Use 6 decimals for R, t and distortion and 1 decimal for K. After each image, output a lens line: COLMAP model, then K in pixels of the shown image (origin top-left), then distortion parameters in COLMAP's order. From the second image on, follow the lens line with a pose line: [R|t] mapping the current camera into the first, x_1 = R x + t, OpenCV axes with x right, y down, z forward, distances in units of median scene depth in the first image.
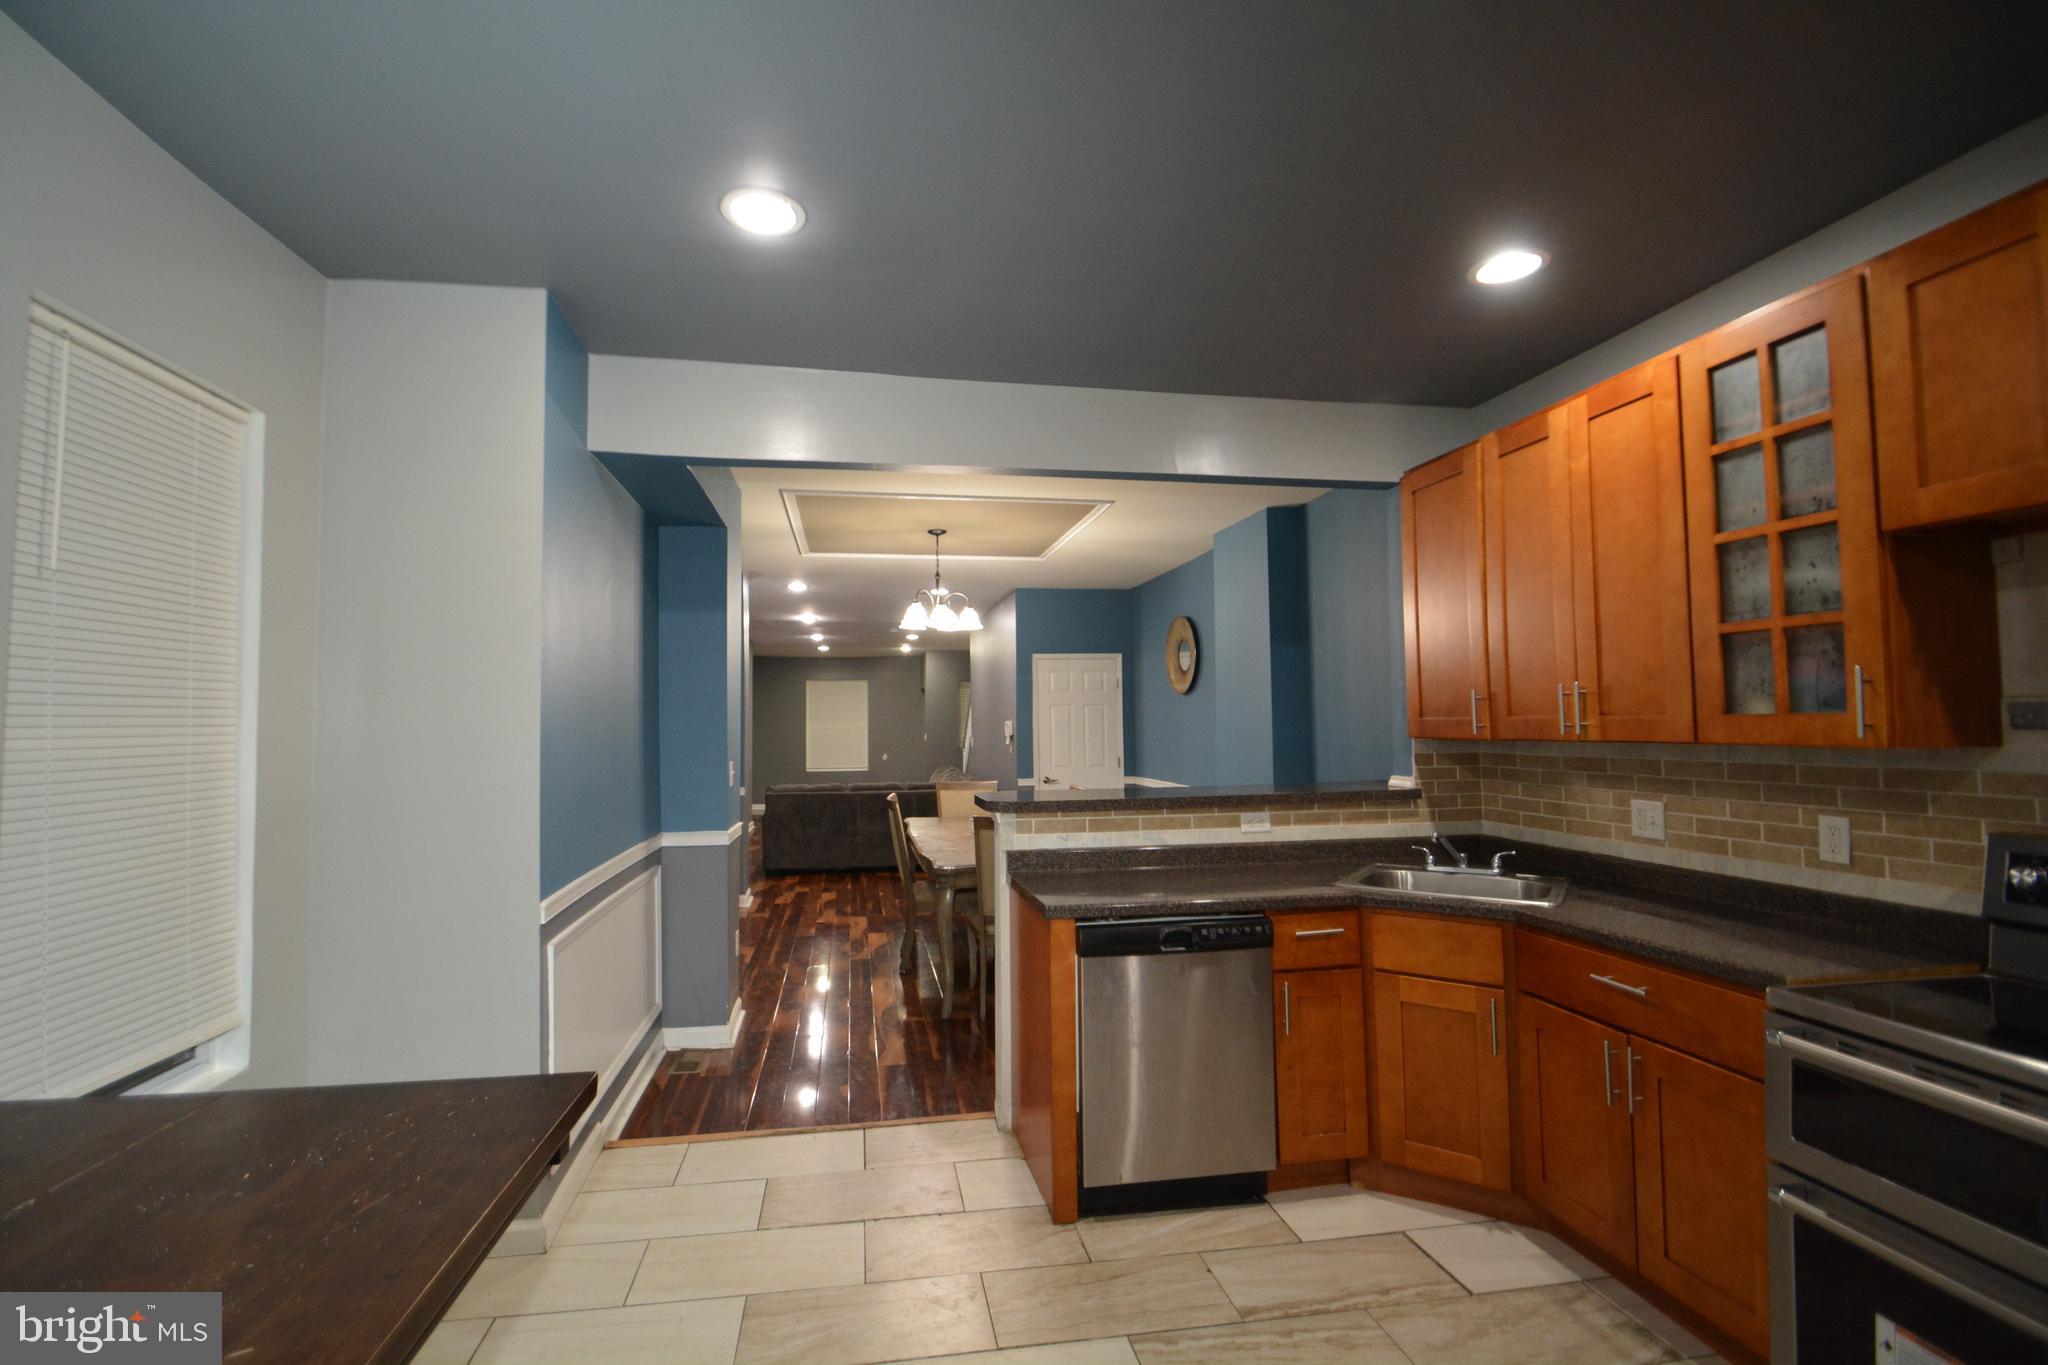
lens RADIAL K [[905.4, 0, 1008.3], [0, 905.4, 677.6], [0, 0, 1]] dist [-0.003530, -0.004435]
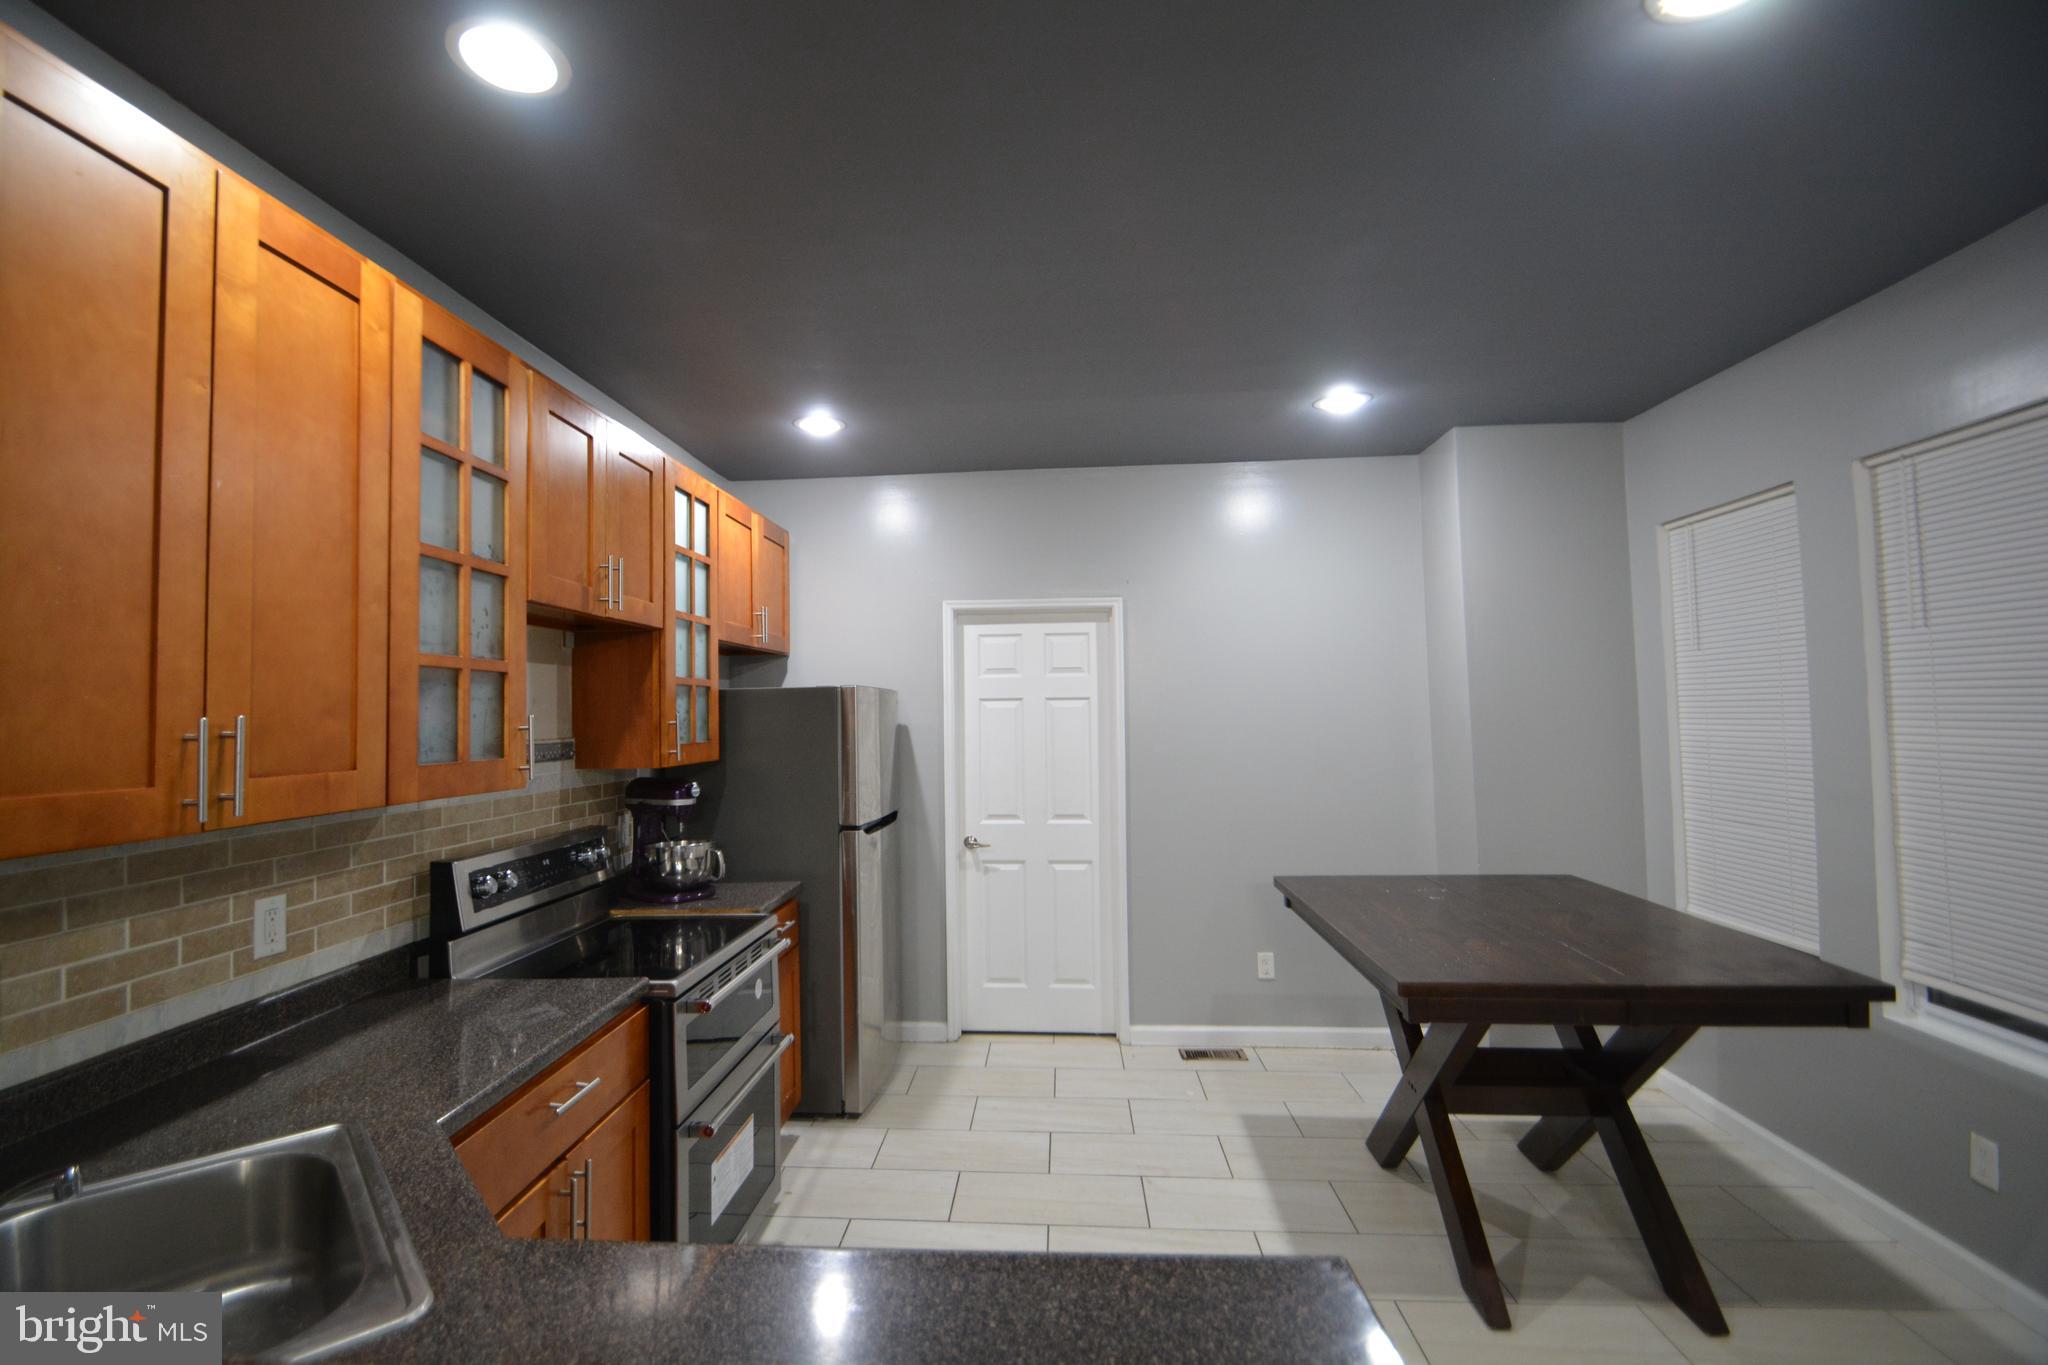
lens RADIAL K [[905.4, 0, 1006.8], [0, 905.4, 671.5], [0, 0, 1]] dist [-0.003530, -0.004435]
pose [[-0.975017, 0.031330, 0.219908, 0.077644], [0.010351, 0.995336, -0.095911, 0.029976], [-0.221887, -0.091239, -0.970794, 1.261388]]
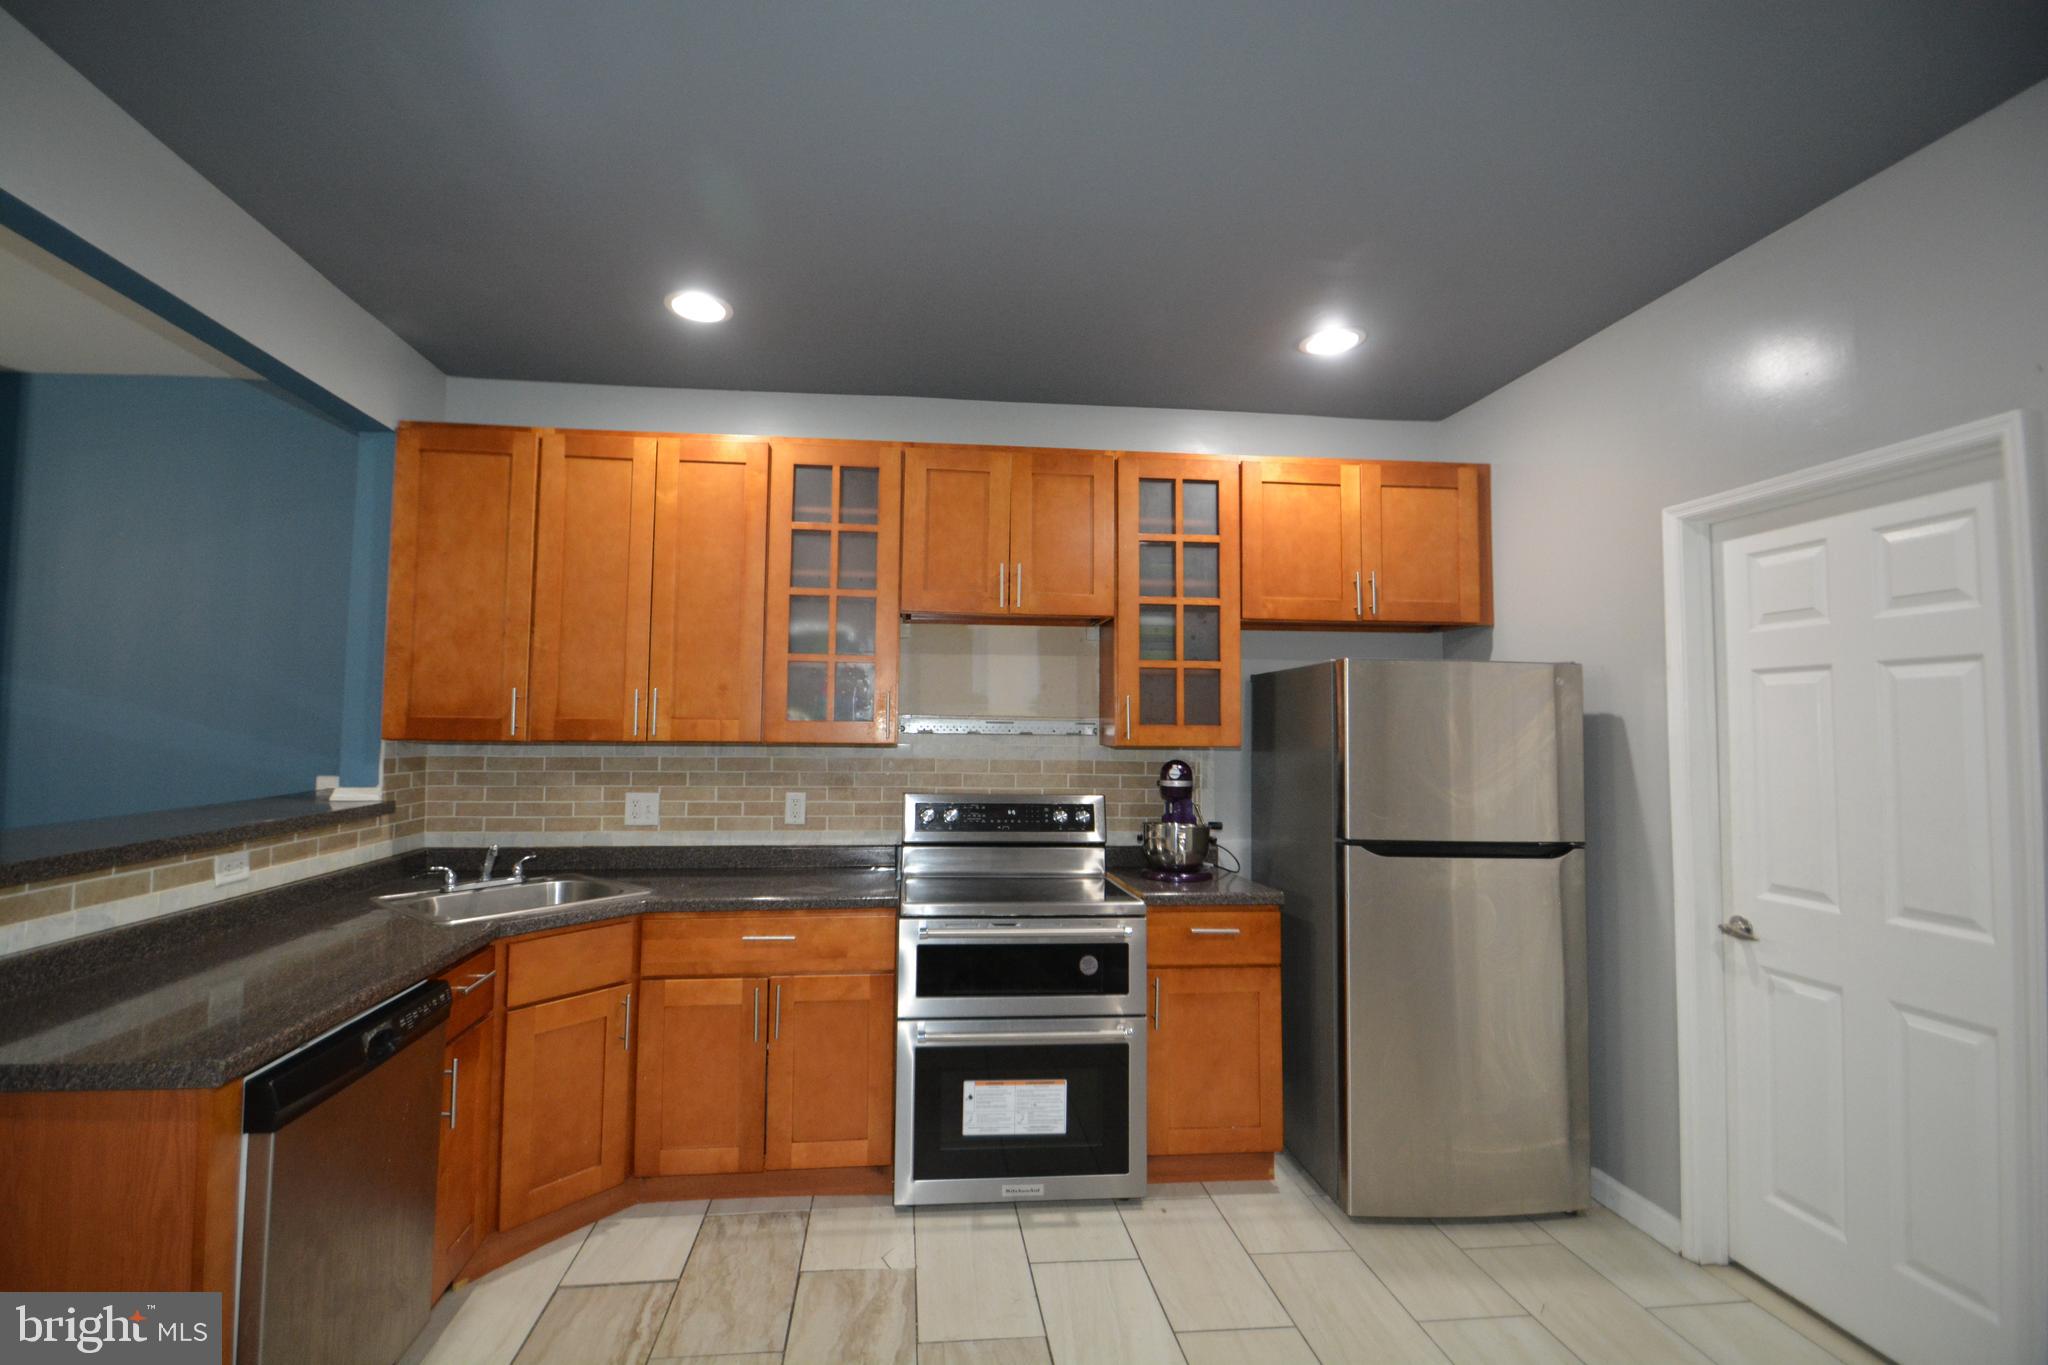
lens RADIAL K [[905.4, 0, 970.9], [0, 905.4, 671.6], [0, 0, 1]] dist [-0.003530, -0.004435]
pose [[0.071453, 0.070956, 0.994917, -0.404220], [-0.061335, 0.995891, -0.066620, 0.031017], [-0.995556, -0.056263, 0.075512, 0.474656]]
